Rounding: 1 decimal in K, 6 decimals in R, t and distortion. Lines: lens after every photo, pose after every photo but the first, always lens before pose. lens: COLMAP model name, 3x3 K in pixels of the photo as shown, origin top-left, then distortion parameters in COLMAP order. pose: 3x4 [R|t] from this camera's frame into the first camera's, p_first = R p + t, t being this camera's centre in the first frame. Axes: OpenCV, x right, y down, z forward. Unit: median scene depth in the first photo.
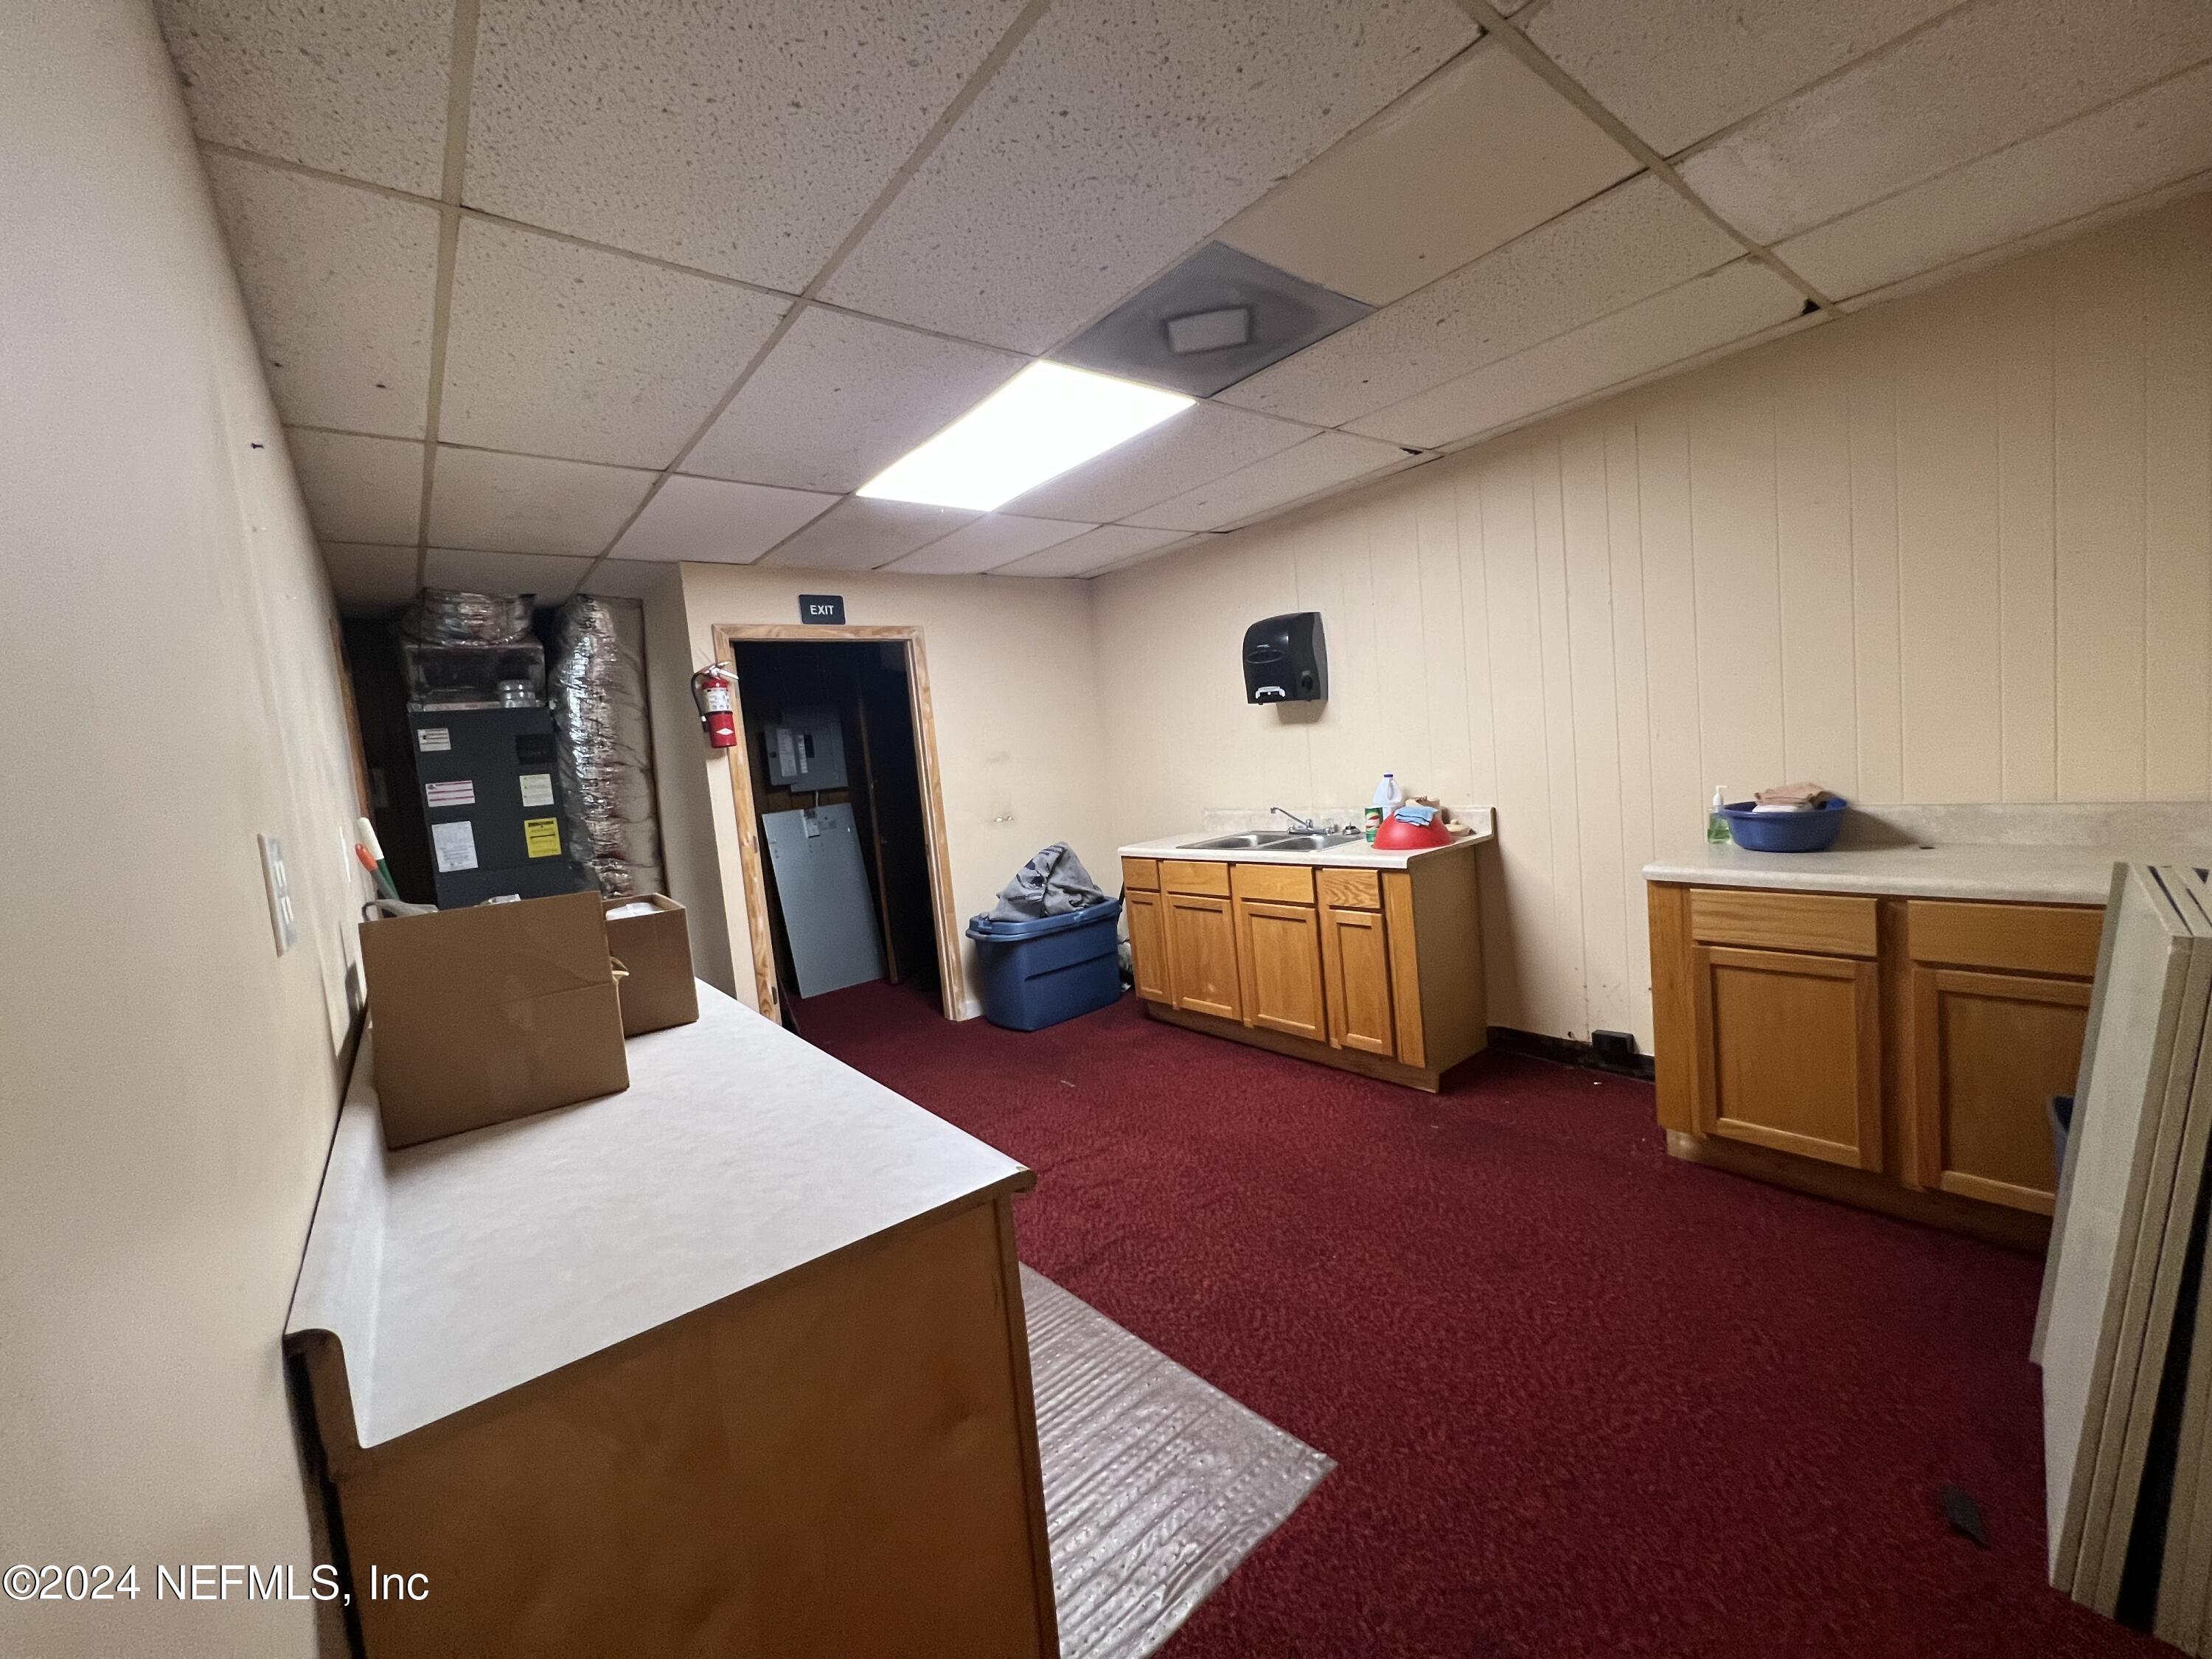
lens RADIAL K [[882.7, 0, 1106.3], [0, 882.7, 825.2], [0, 0, 1]] dist [-0.001750, 0.000395]
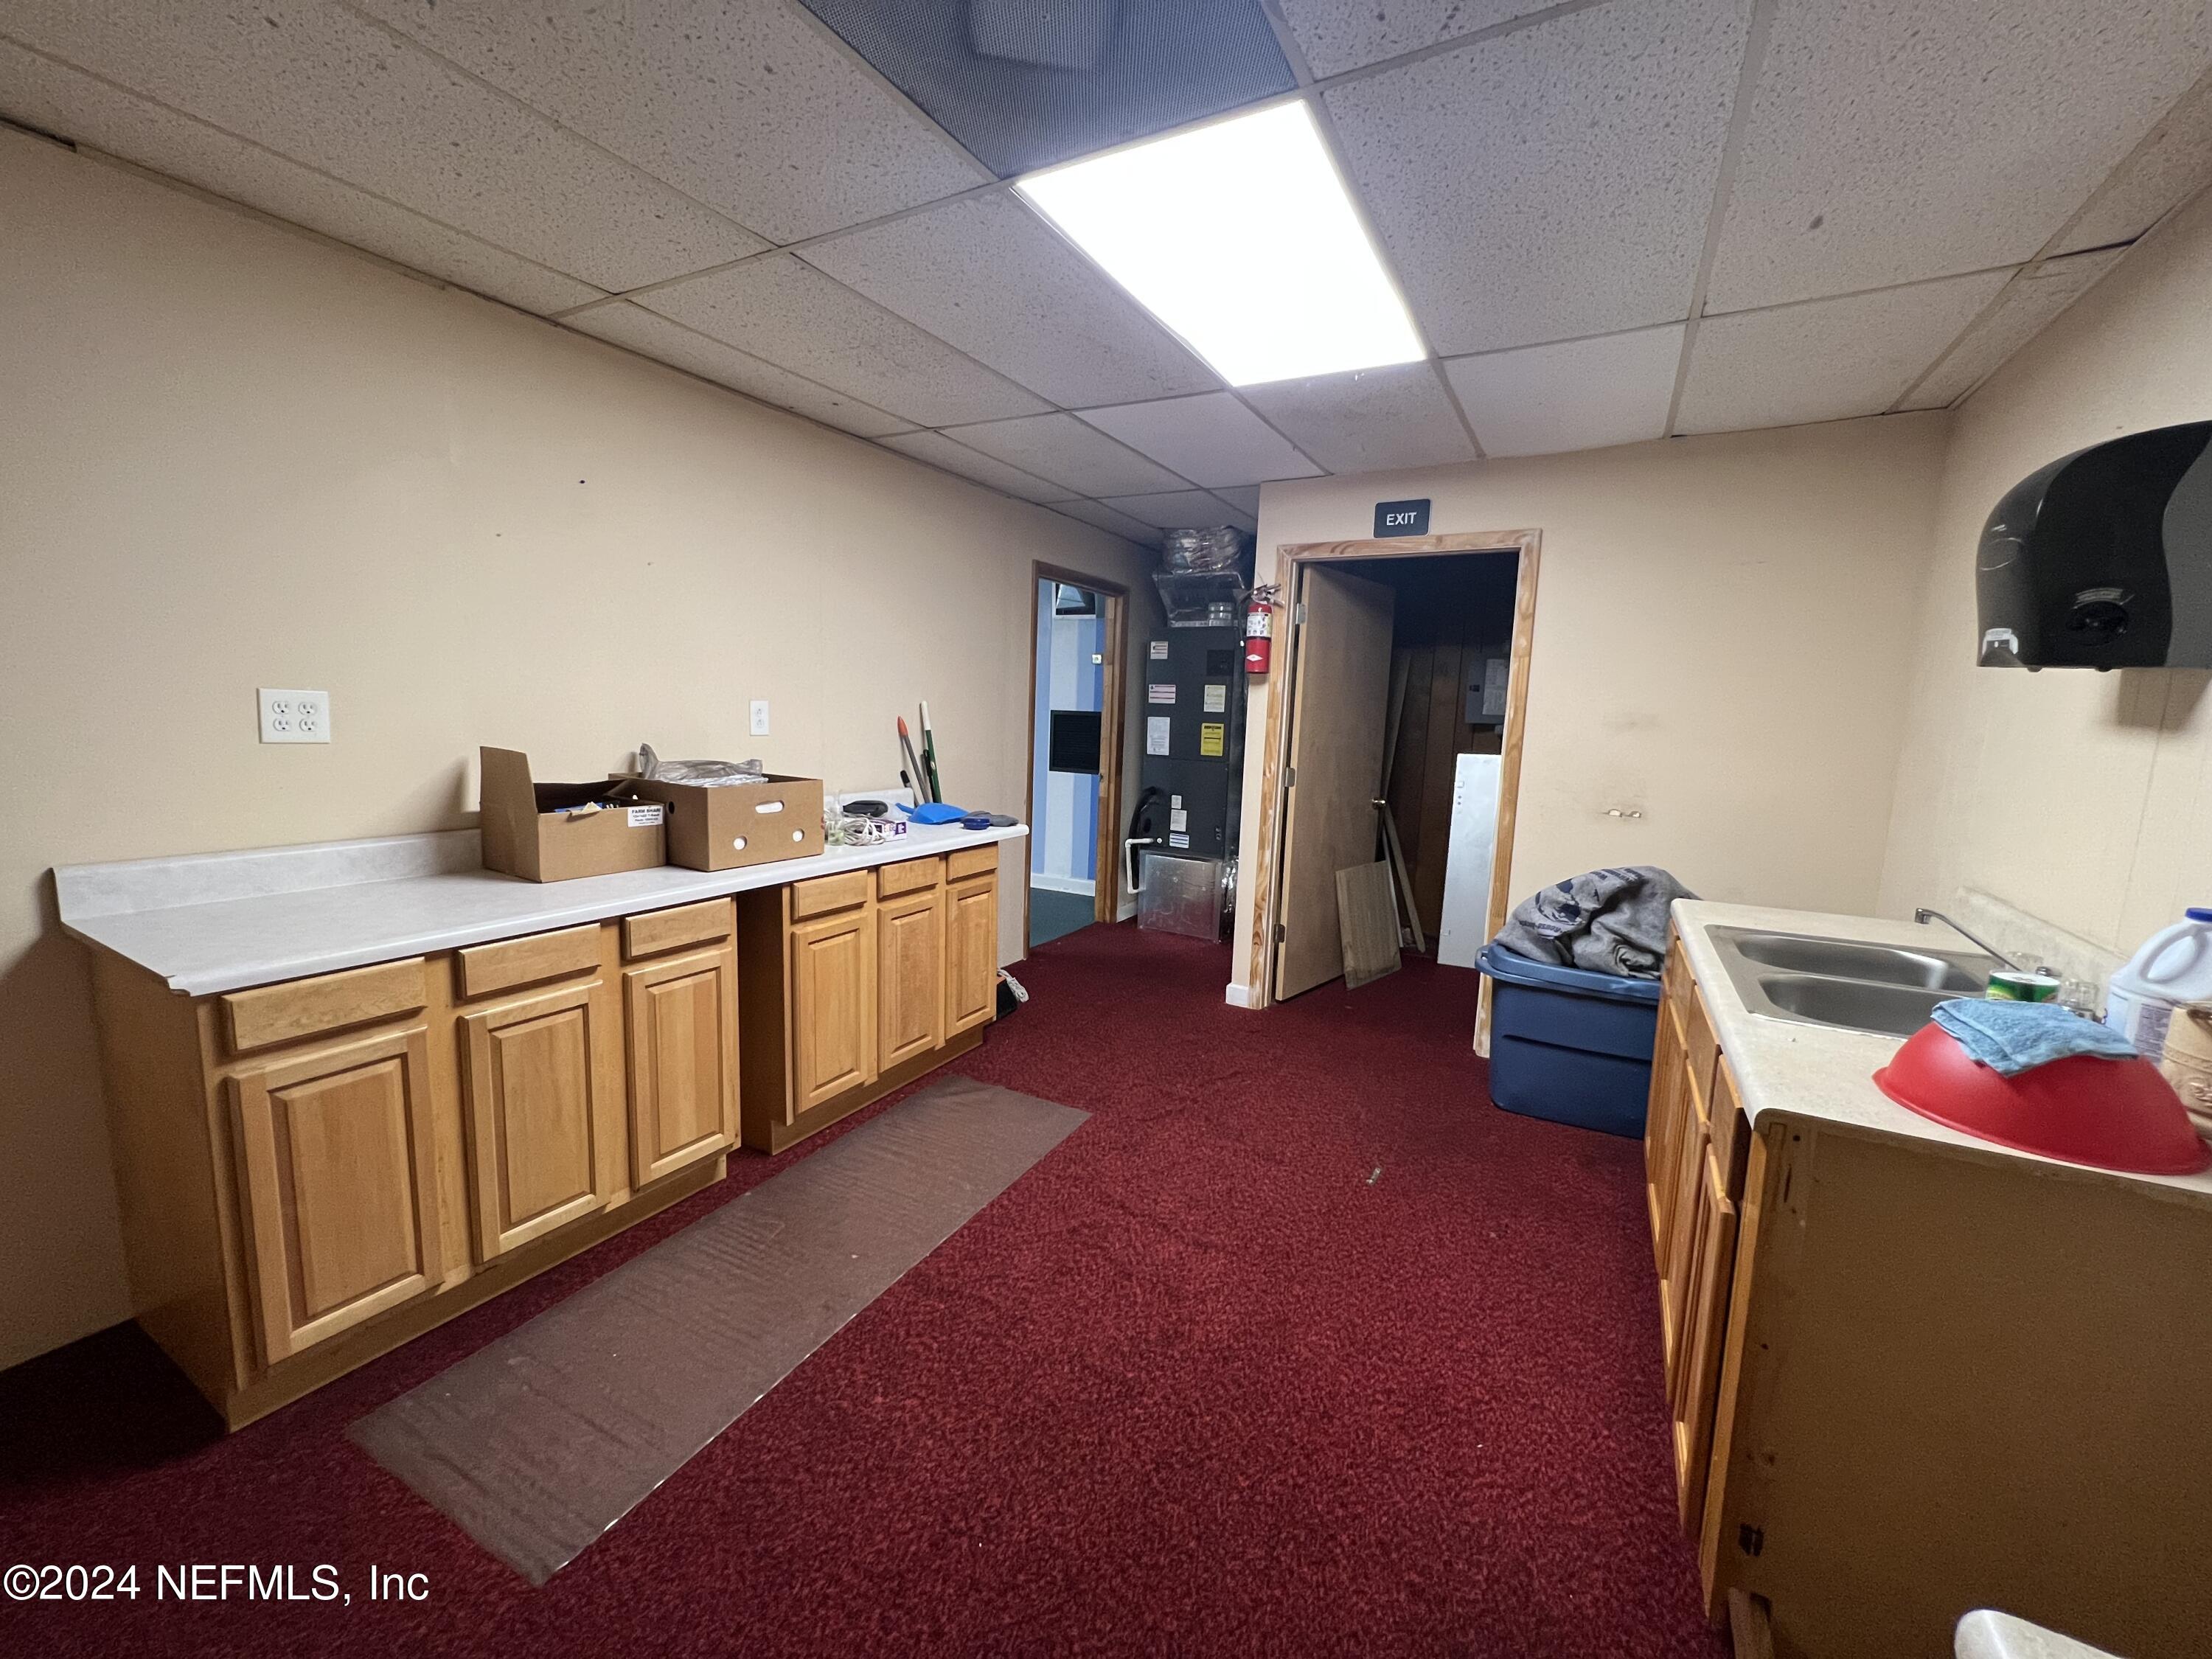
lens RADIAL K [[882.7, 0, 1106.3], [0, 882.7, 825.2], [0, 0, 1]] dist [-0.001750, 0.000395]
pose [[0.365627, 0.232286, -0.901310, 0.394586], [-0.144763, 0.970766, 0.191461, -0.079878], [0.919435, 0.060472, 0.388565, 0.426922]]
